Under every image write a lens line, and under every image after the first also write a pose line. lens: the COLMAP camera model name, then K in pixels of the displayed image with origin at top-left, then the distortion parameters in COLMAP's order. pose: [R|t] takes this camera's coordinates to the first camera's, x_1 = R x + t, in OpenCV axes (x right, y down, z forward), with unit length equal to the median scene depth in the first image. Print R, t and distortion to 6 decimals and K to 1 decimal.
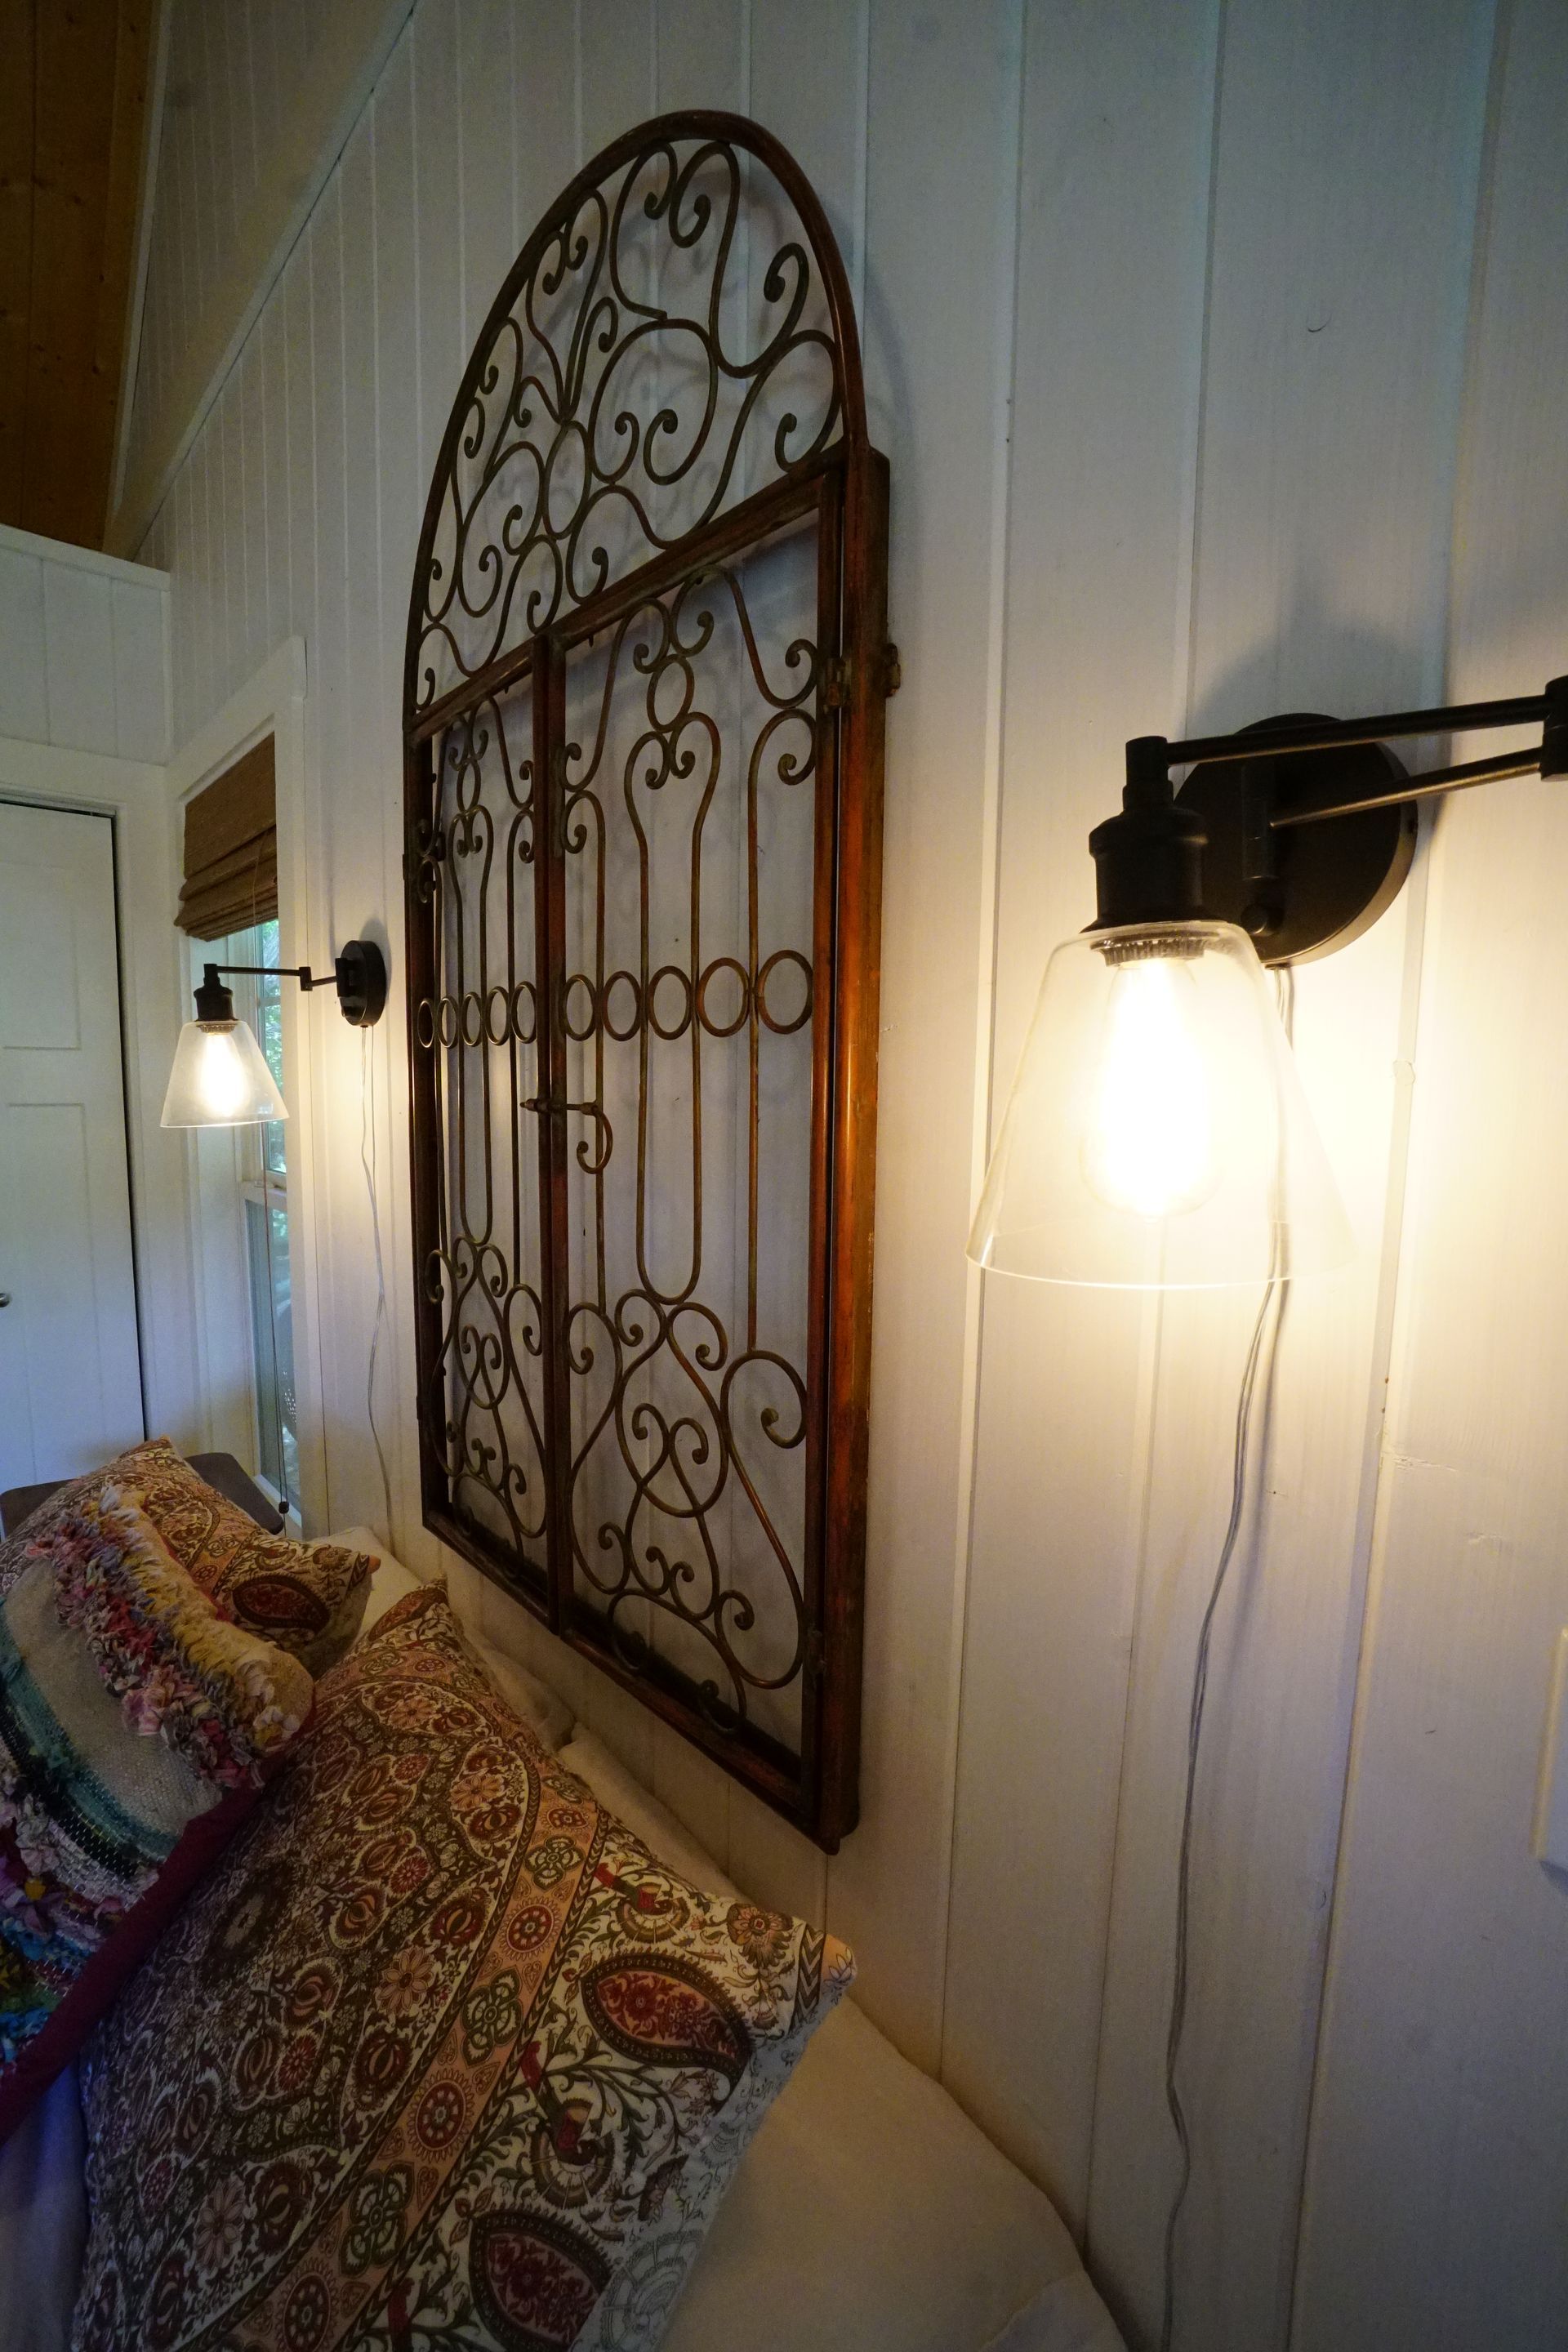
lens RADIAL K [[1039.3, 0, 771.5], [0, 1039.3, 1201.6], [0, 0, 1]] dist [-0.062897, 0.023134]
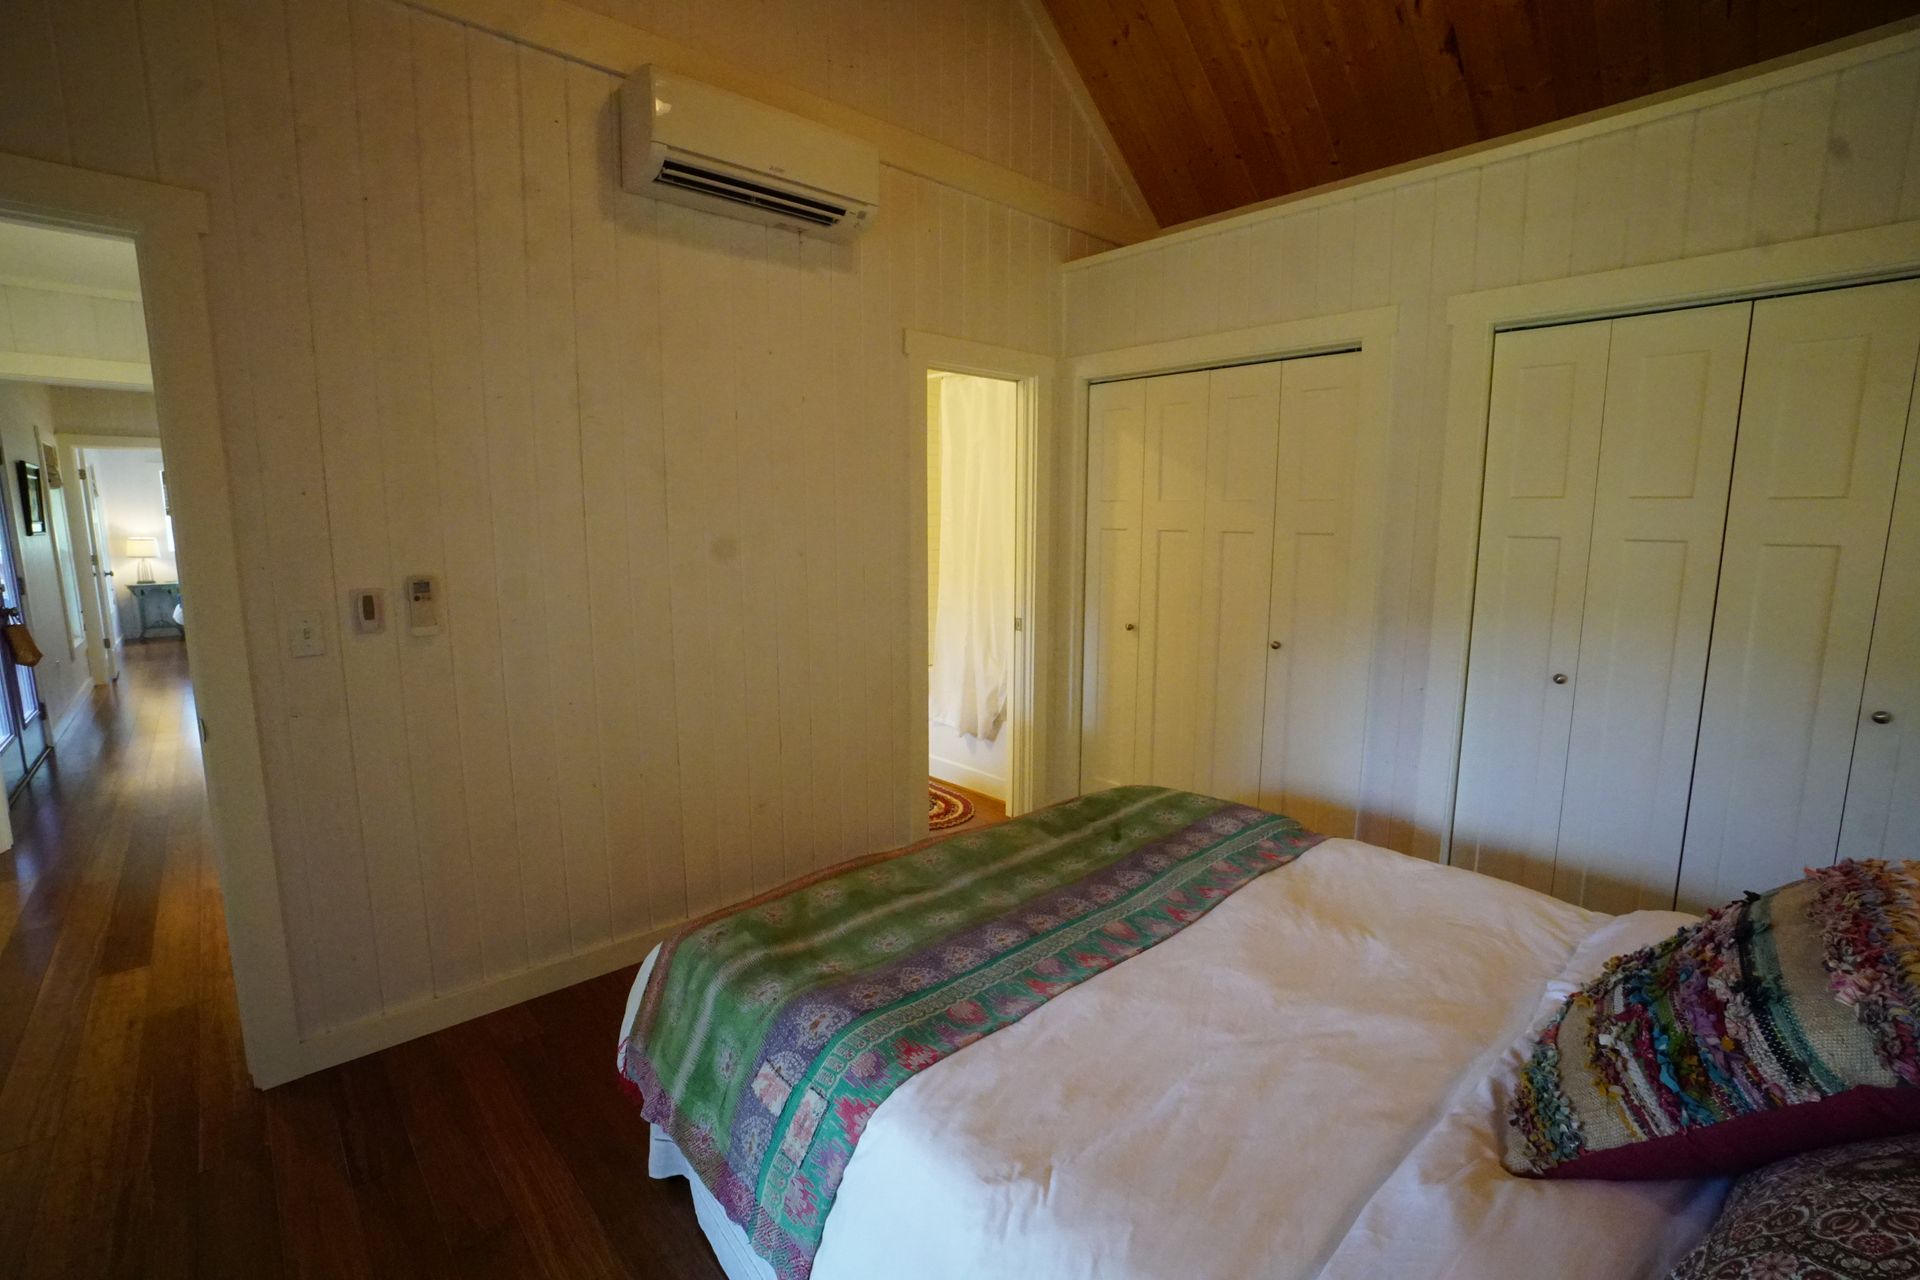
lens RADIAL K [[848.4, 0, 940.5], [0, 848.4, 633.3], [0, 0, 1]] dist [-0.062897, 0.023134]
pose [[0.007536, 0.128894, -0.991630, 0.363786], [-0.114298, 0.985270, 0.127199, 0.027504], [0.993418, 0.112383, 0.022158, -0.274552]]
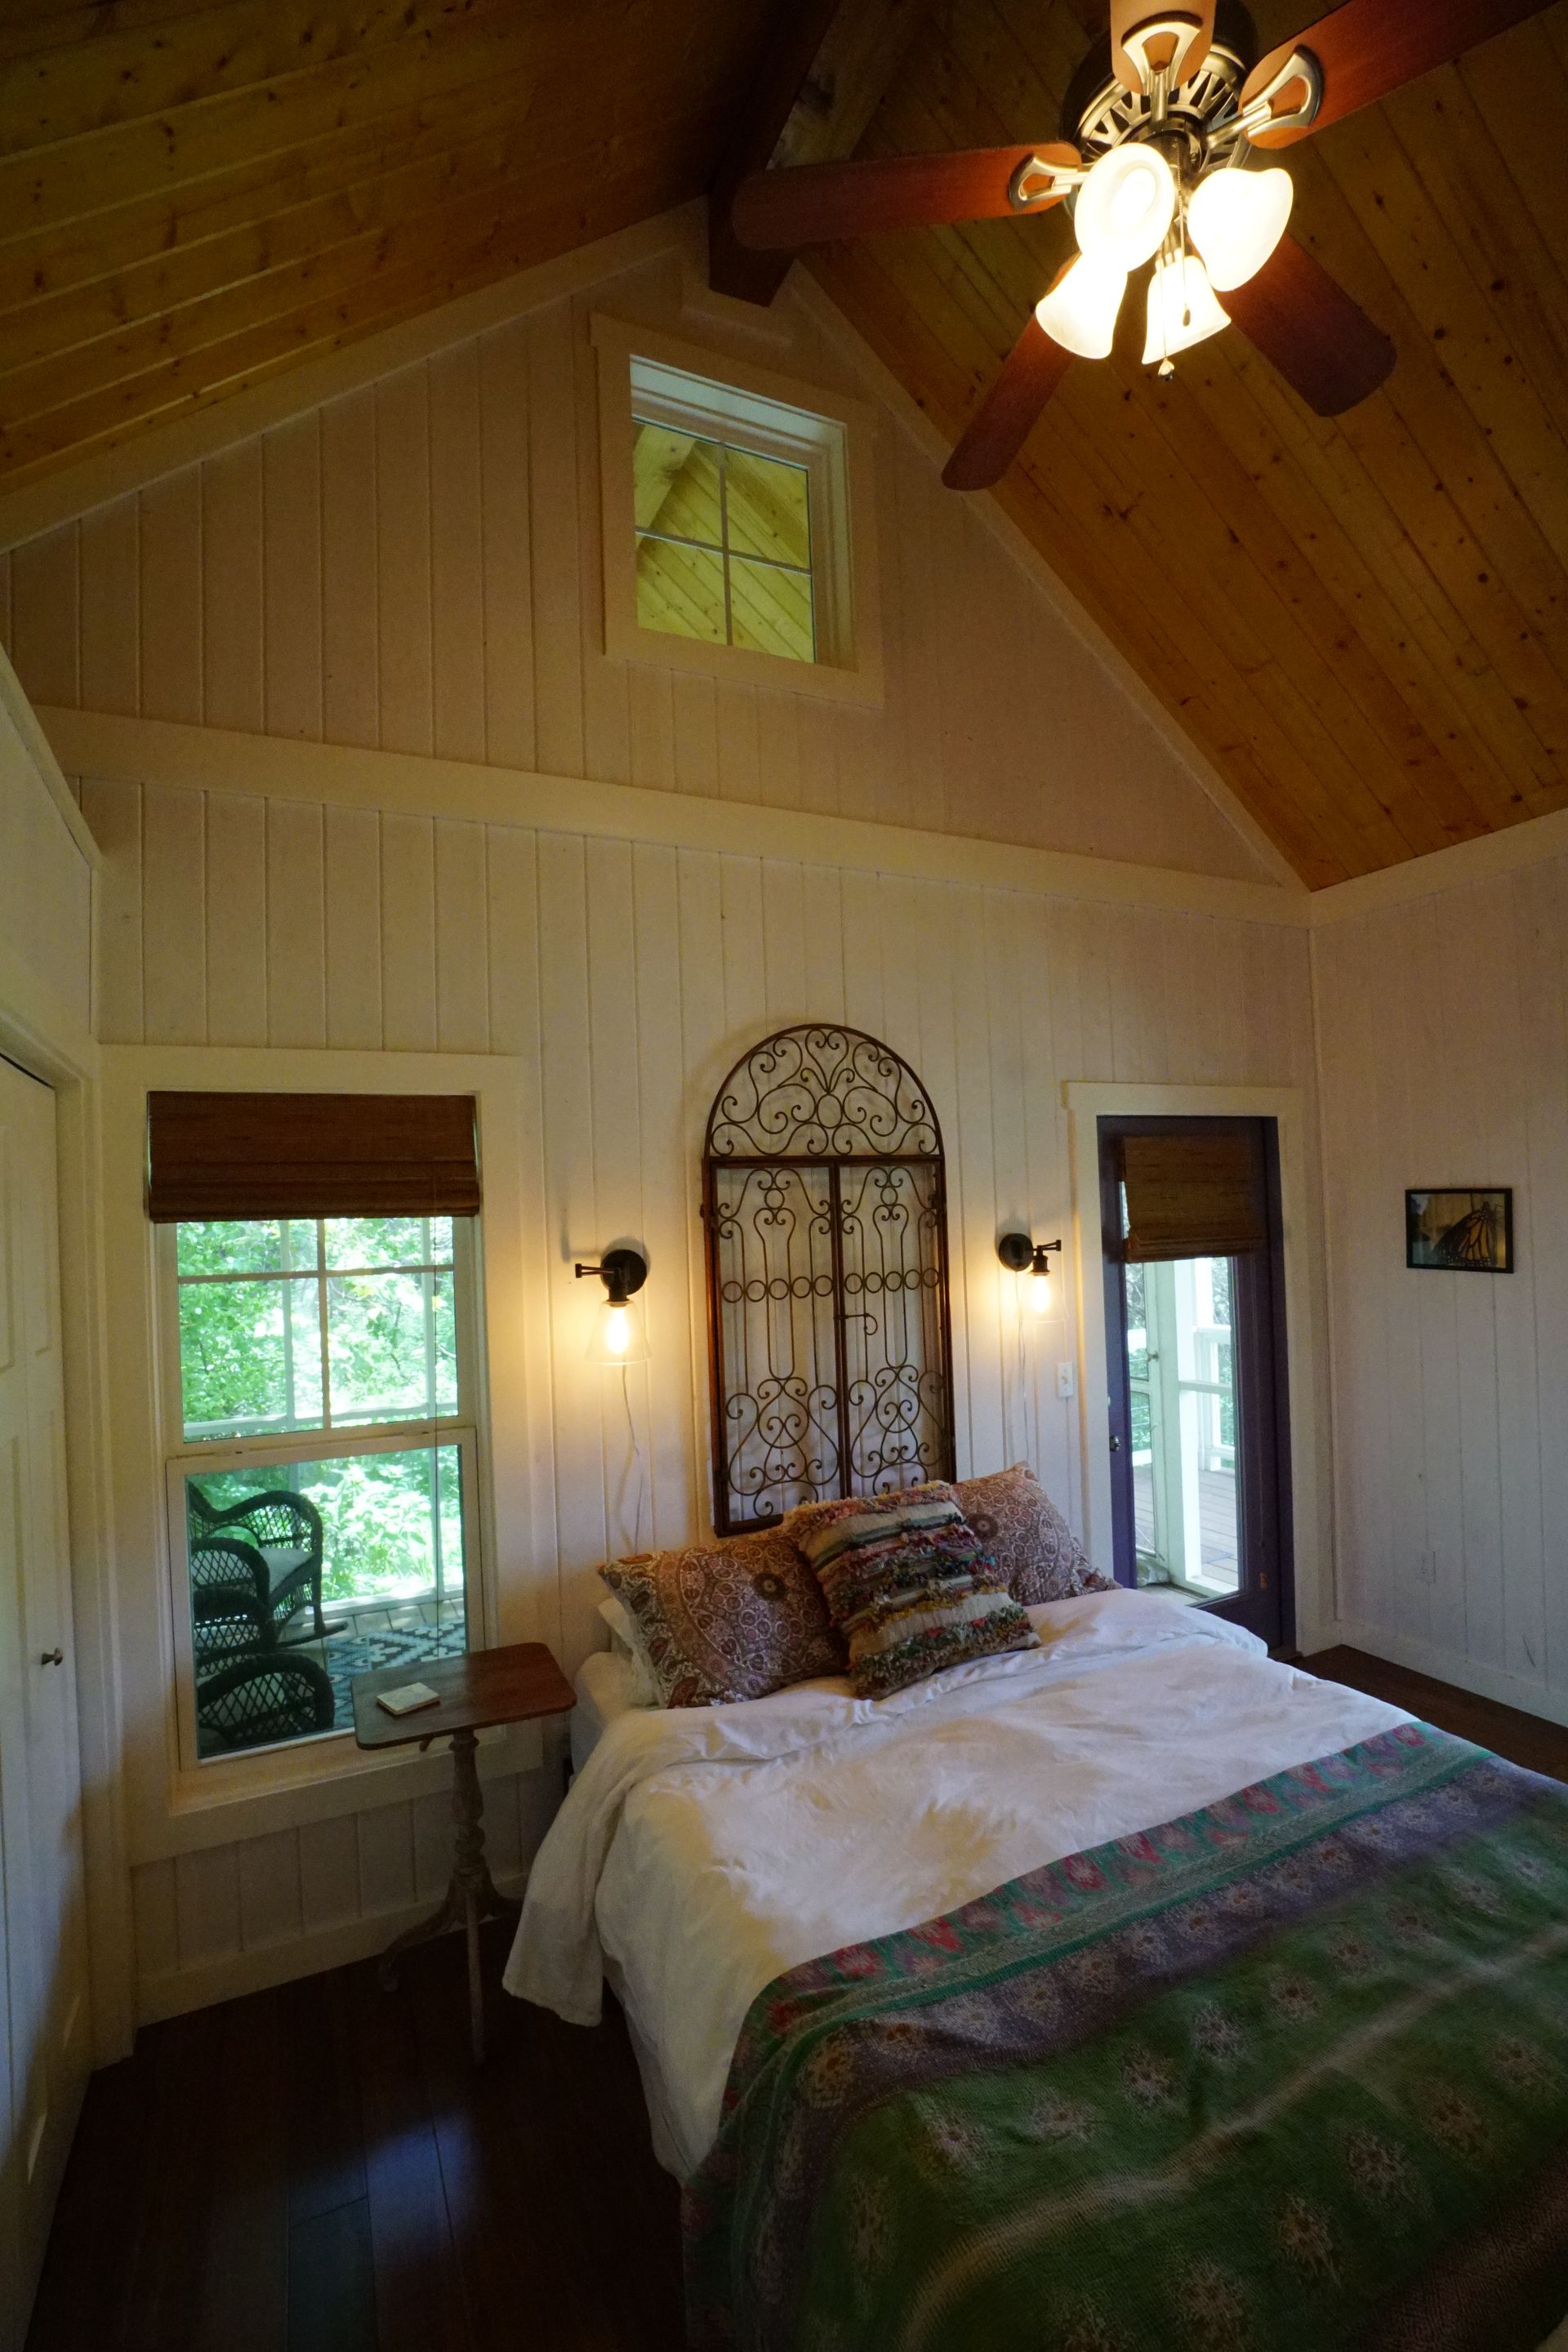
lens RADIAL K [[1048.0, 0, 773.8], [0, 1048.0, 1200.0], [0, 0, 1]] dist [-0.060977, 0.024026]
pose [[0.271522, -0.006430, 0.962411, -3.836353], [0.149212, 0.988168, -0.035495, -0.422211], [-0.950795, 0.153241, 0.269268, 0.407649]]
